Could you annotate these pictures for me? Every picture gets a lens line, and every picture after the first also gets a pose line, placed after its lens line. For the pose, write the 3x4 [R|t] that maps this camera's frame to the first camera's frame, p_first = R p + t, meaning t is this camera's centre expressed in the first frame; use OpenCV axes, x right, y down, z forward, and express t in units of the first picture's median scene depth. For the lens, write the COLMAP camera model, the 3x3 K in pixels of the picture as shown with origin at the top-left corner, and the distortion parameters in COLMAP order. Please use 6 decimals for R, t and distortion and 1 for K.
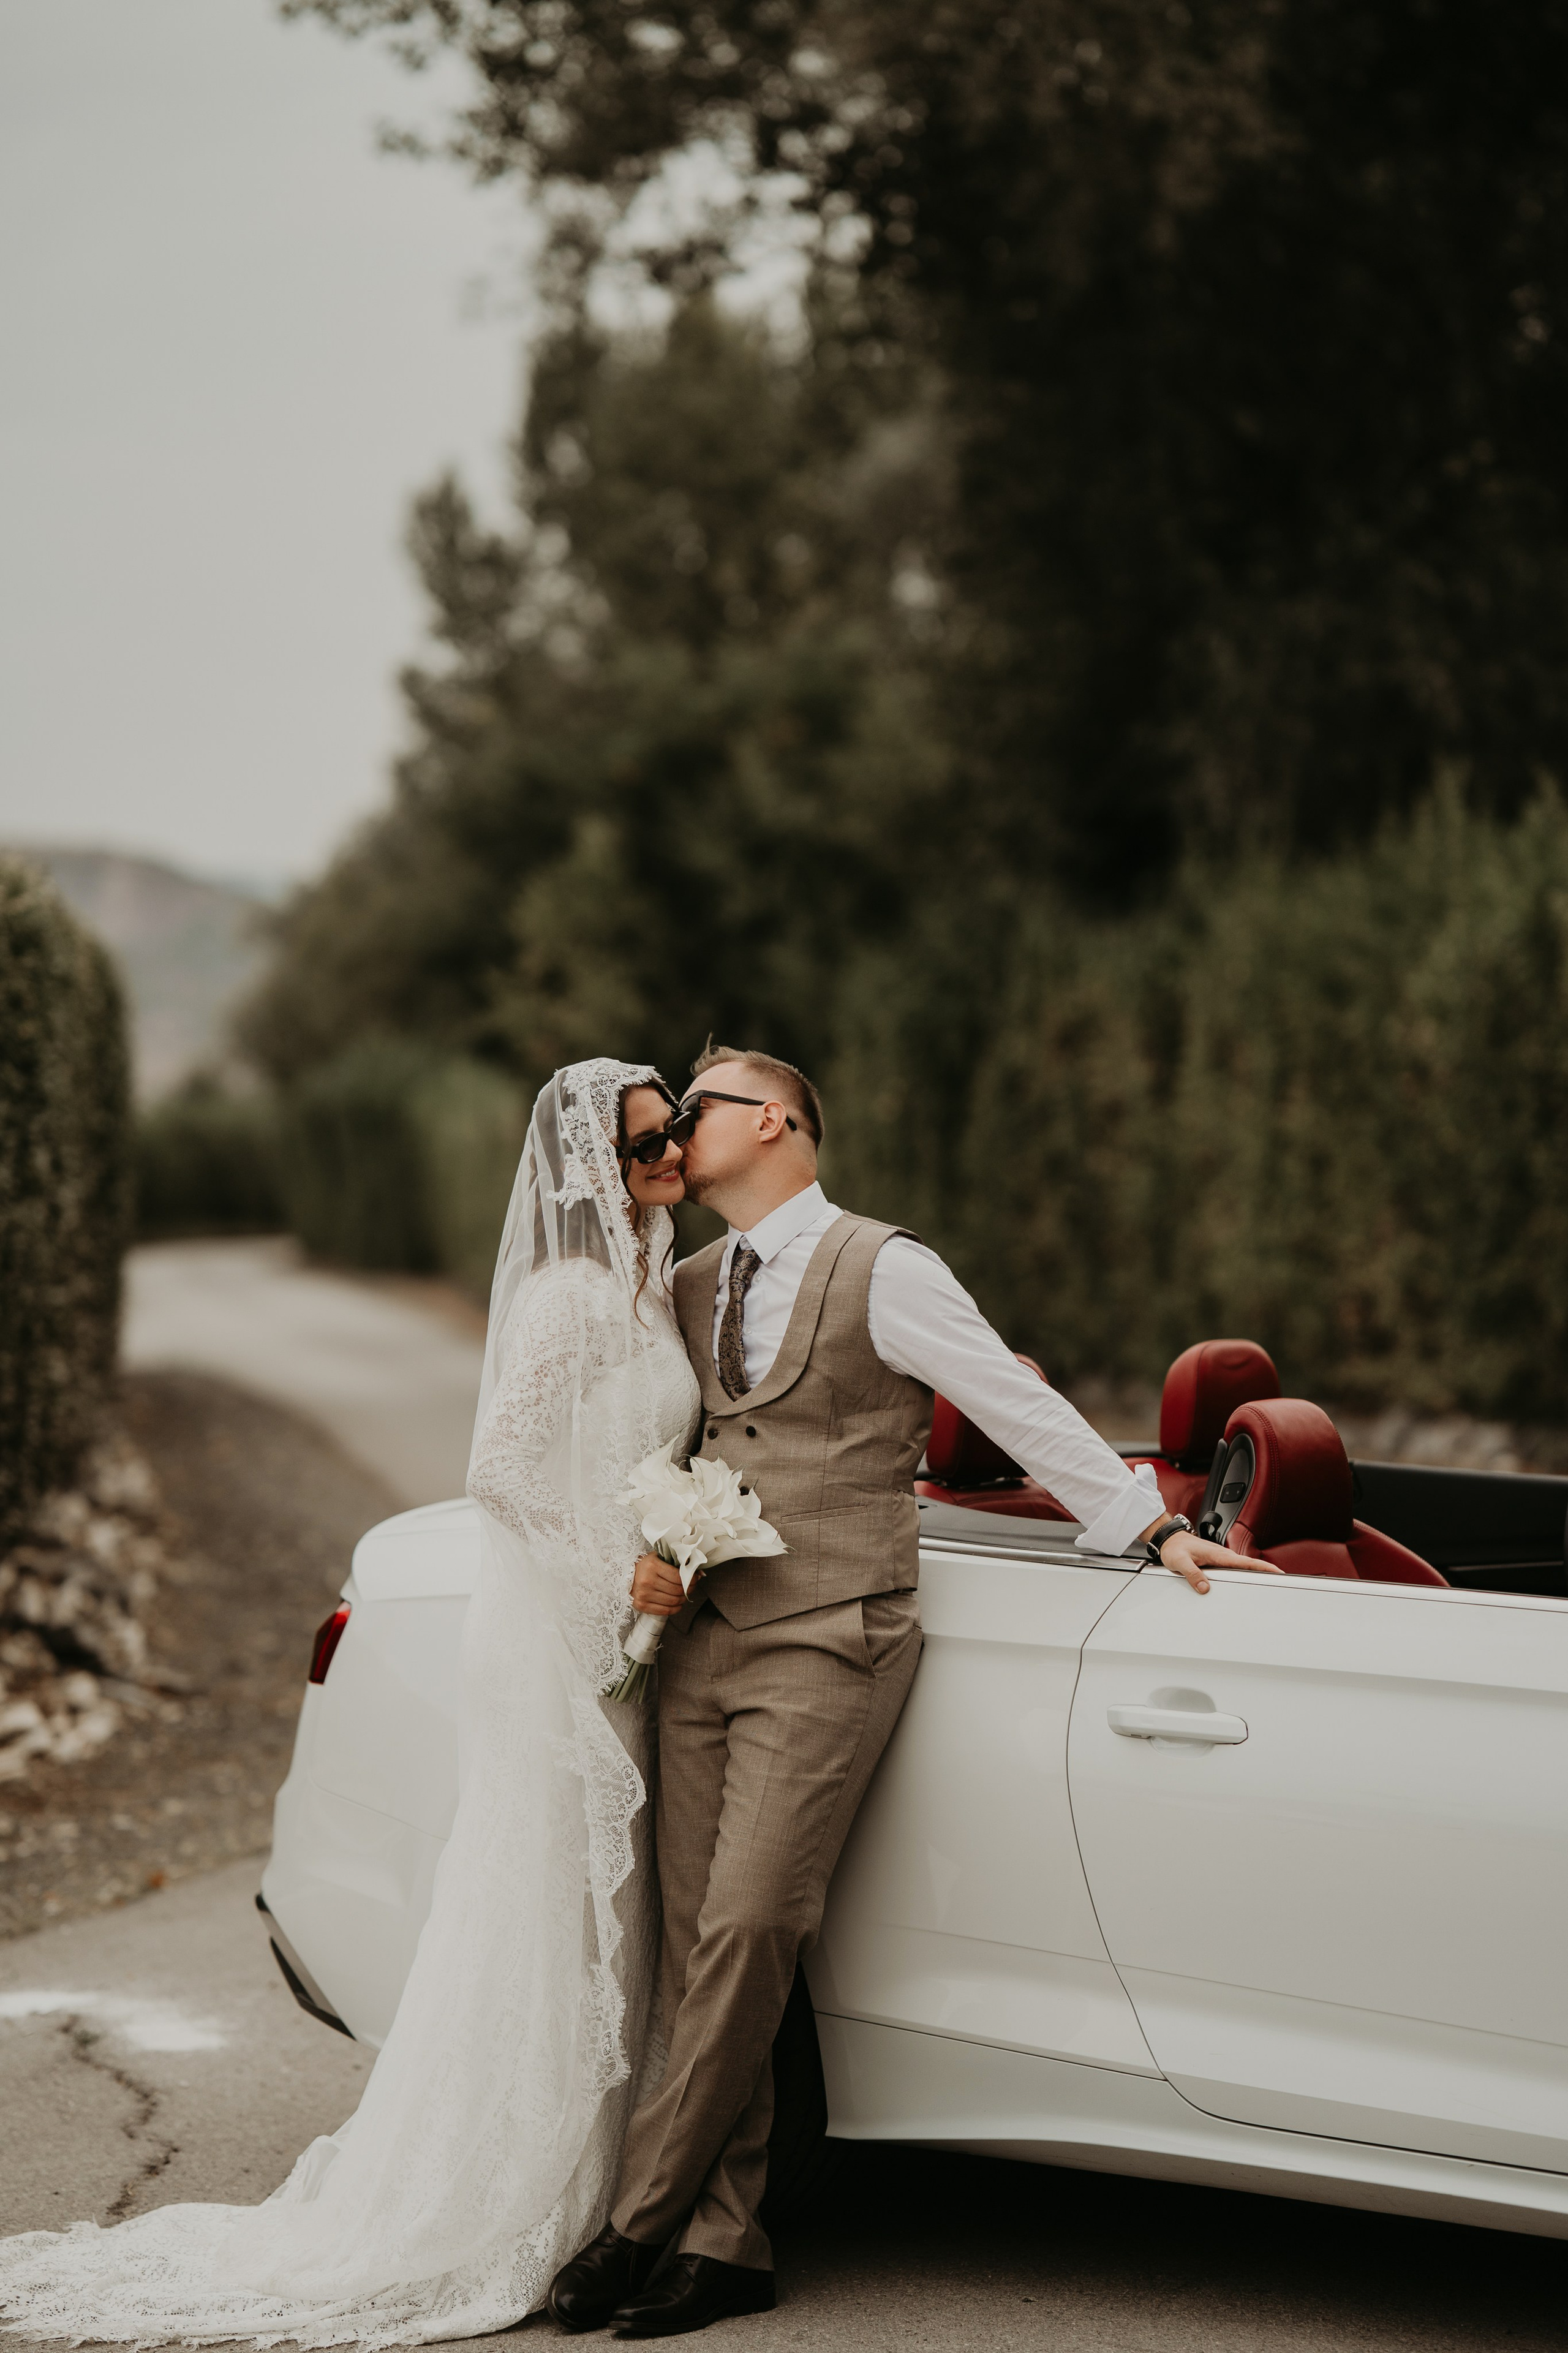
lens RADIAL K [[6369.3, 0, 784.0], [0, 6369.3, 1176.5], [0, 0, 1]] dist [0.970542, 1.154861]
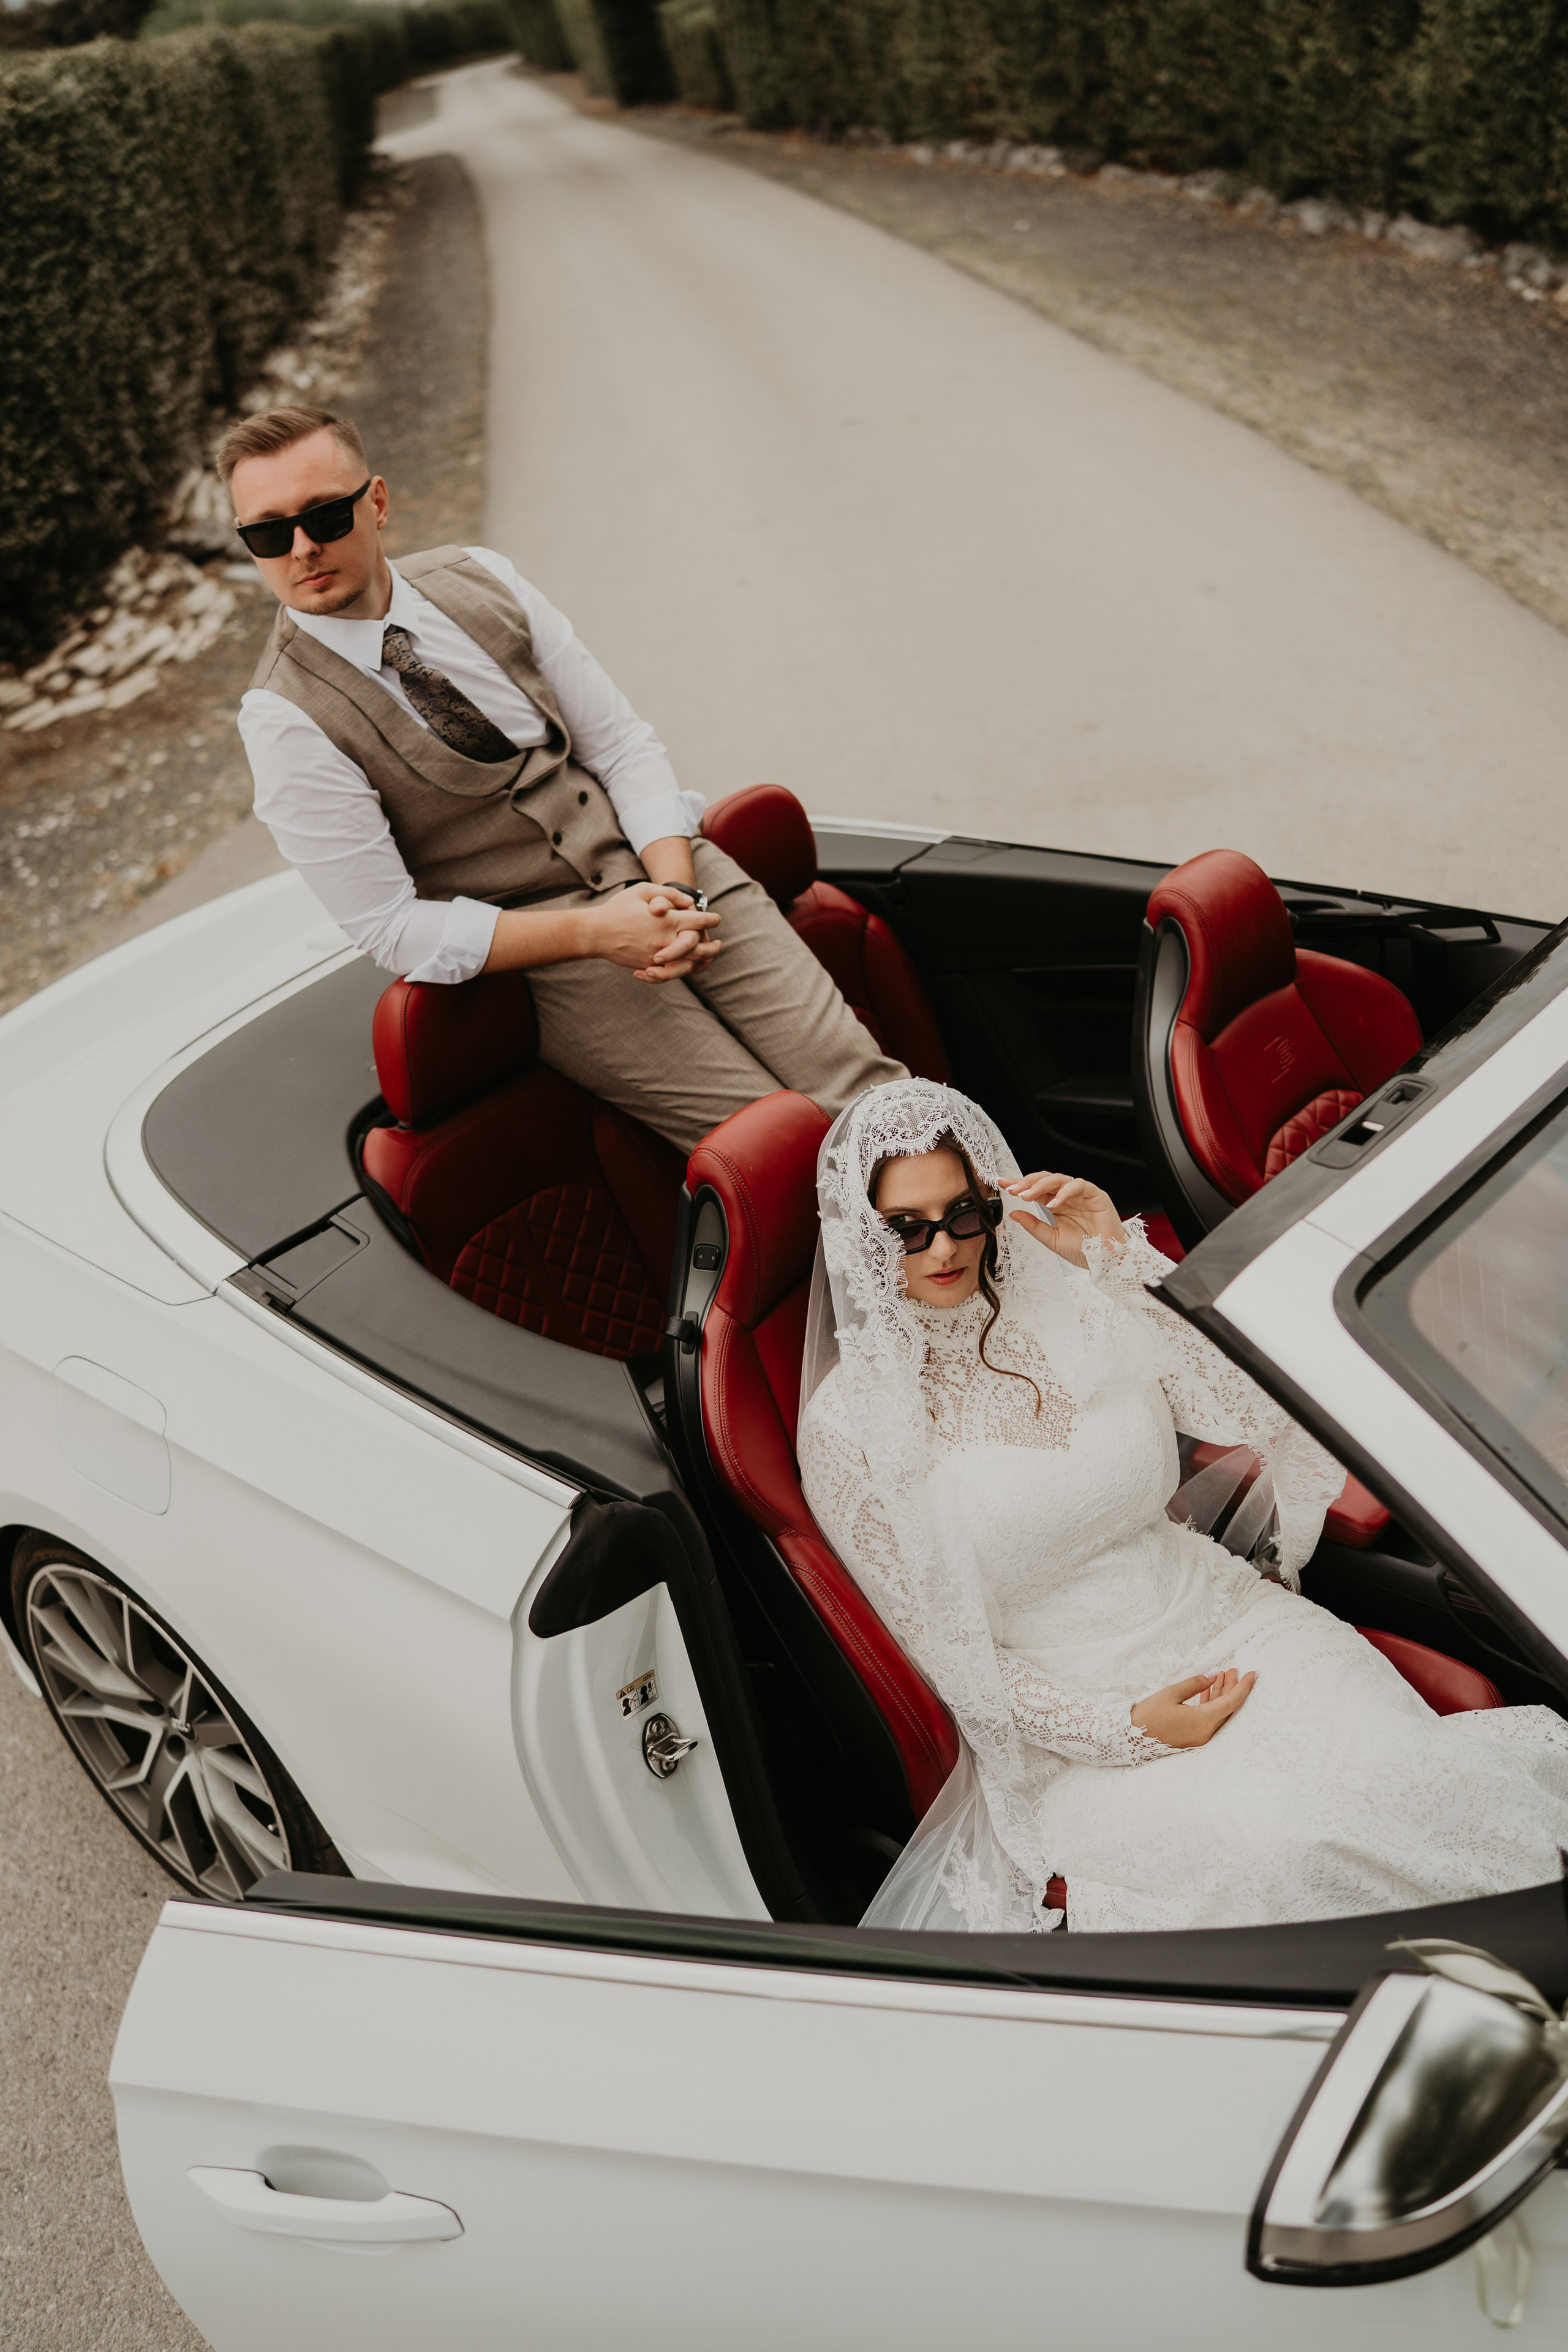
lens RADIAL K [[2436.1, 0, 796.7], [0, 2436.1, 1171.8], [0, 0, 1]] dist [-0.187738, 0.197376]
pose [[0.989256, -0.136734, -0.051740, 0.058522], [0.145204, 0.877807, 0.456476, -0.053376], [-0.016998, -0.459085, 0.888230, 0.455796]]
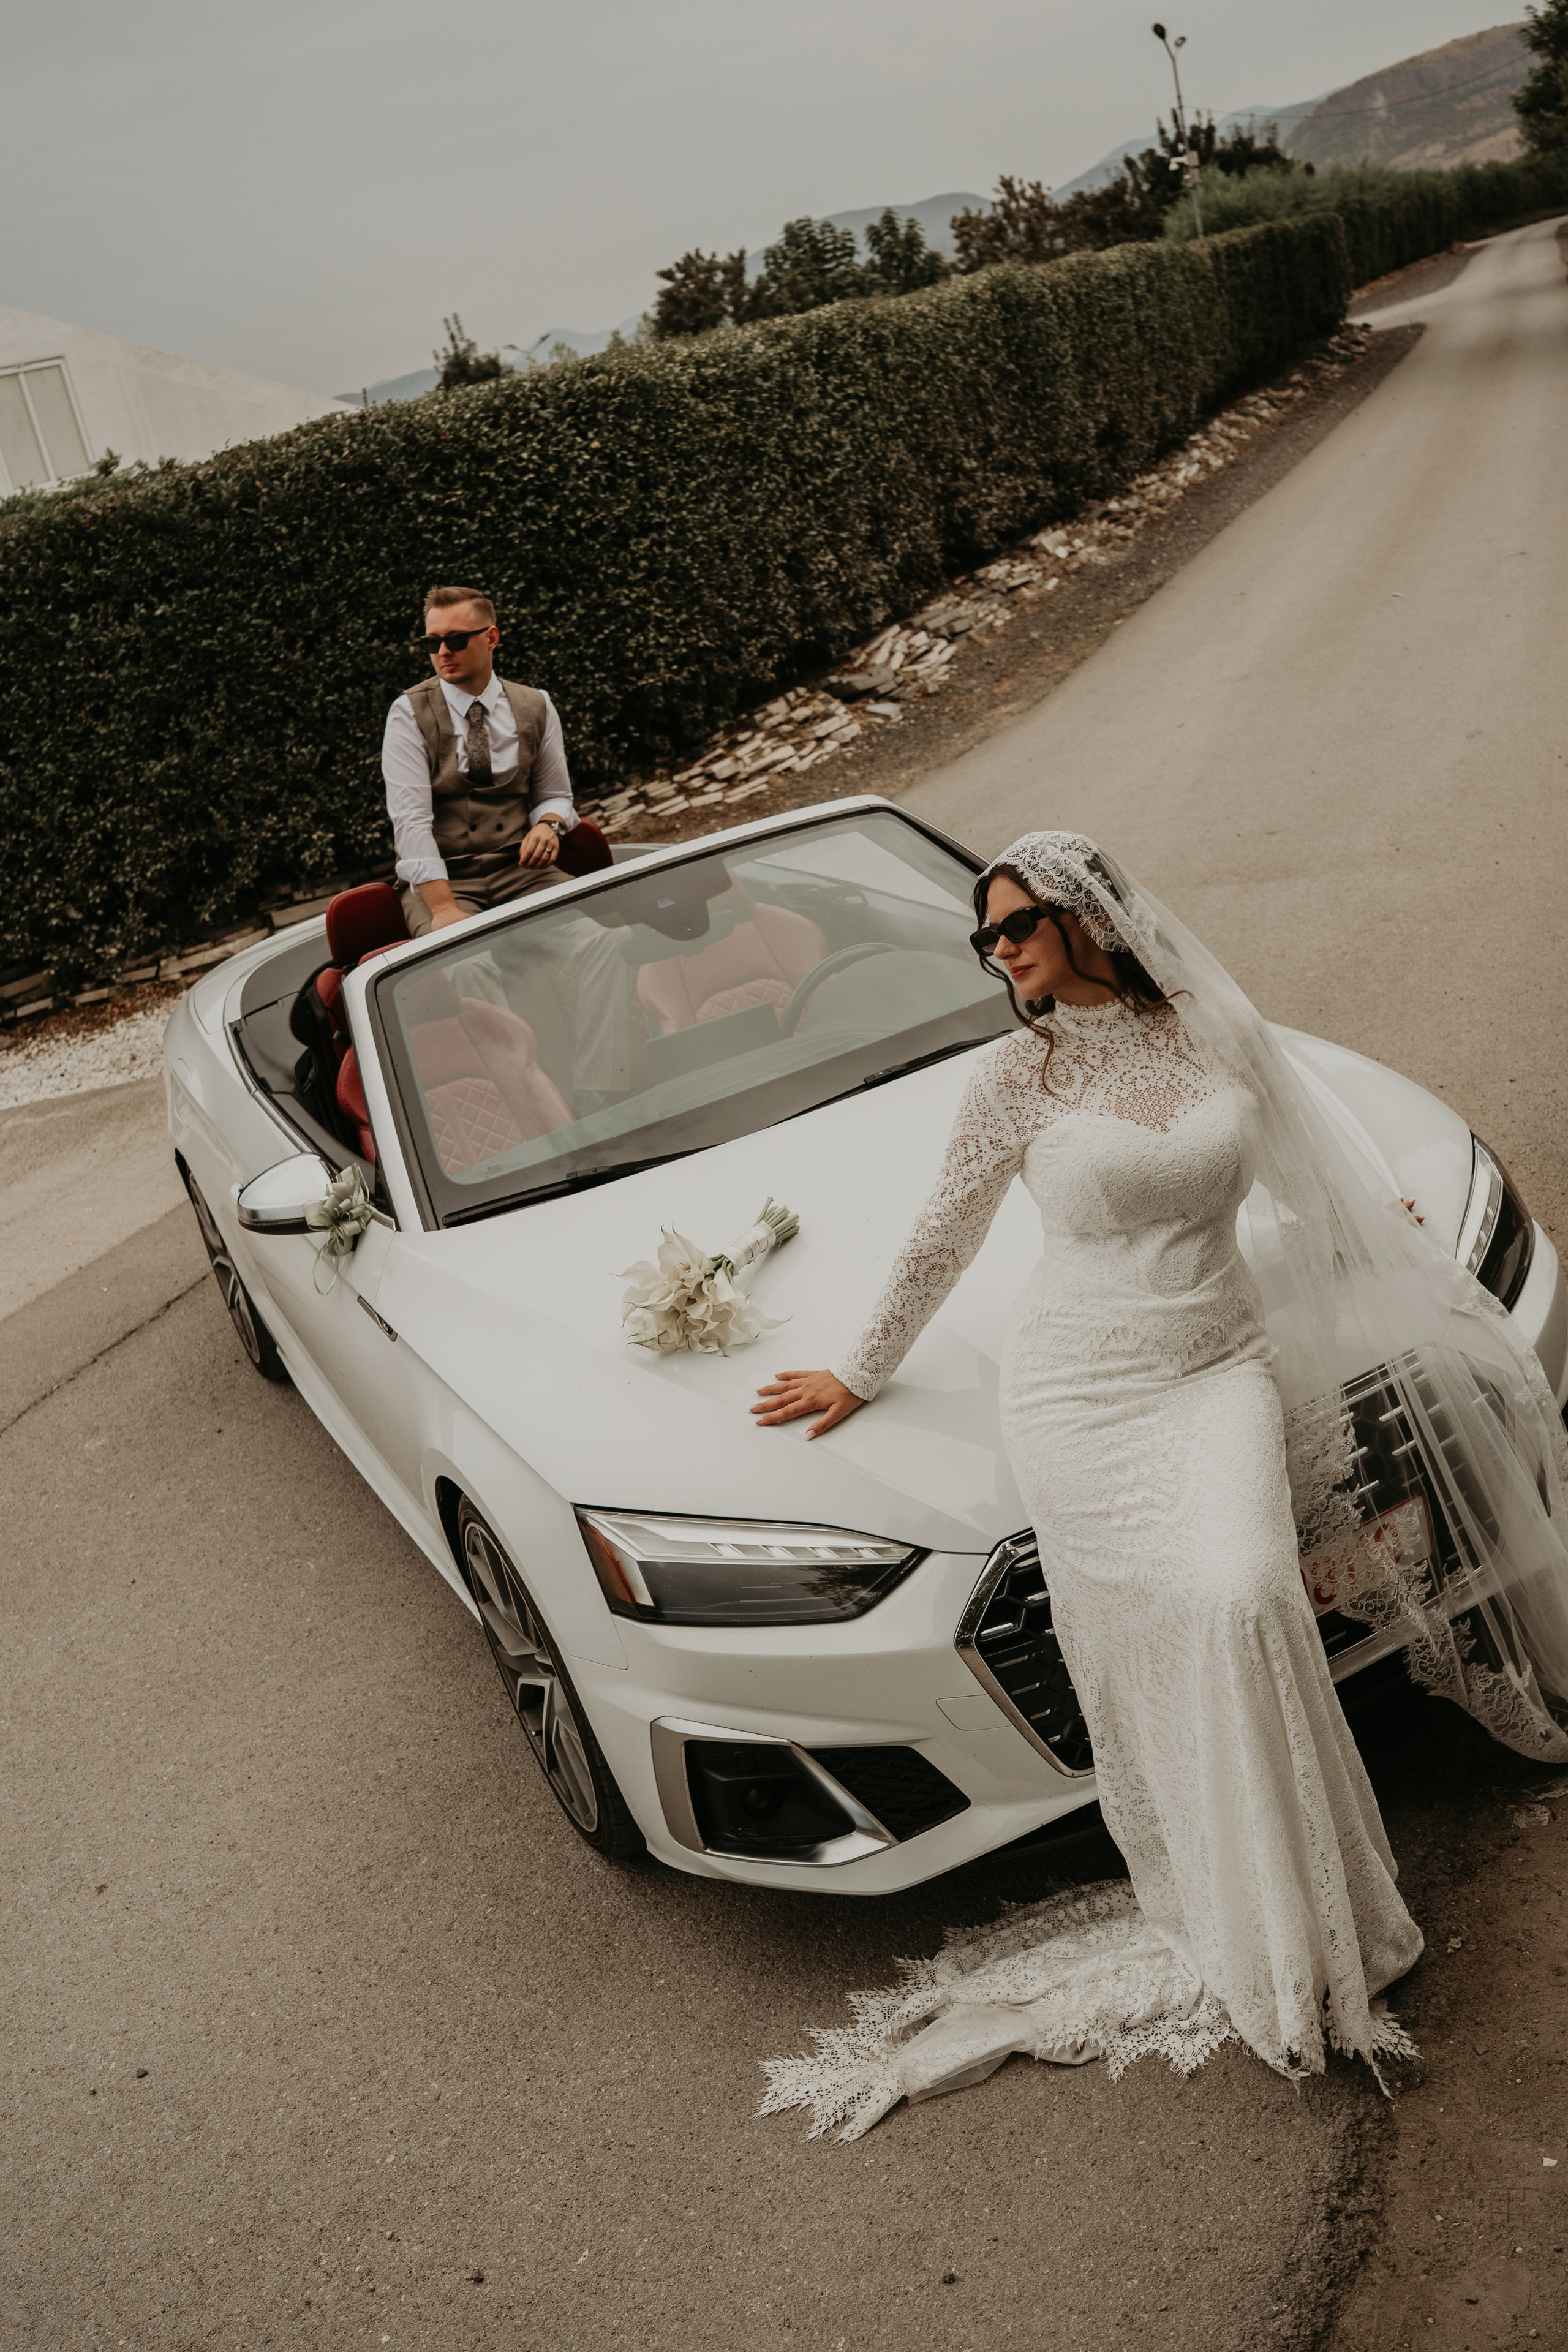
lens RADIAL K [[2392.1, 0, 780.1], [0, 2392.1, 1196.9], [0, 0, 1]] dist [-0.196067, 0.233958]
pose [[0.883751, -0.041943, -0.466074, 0.273055], [0.221435, 0.914894, 0.337543, -0.054676], [0.412251, -0.401509, 0.817826, 0.325718]]
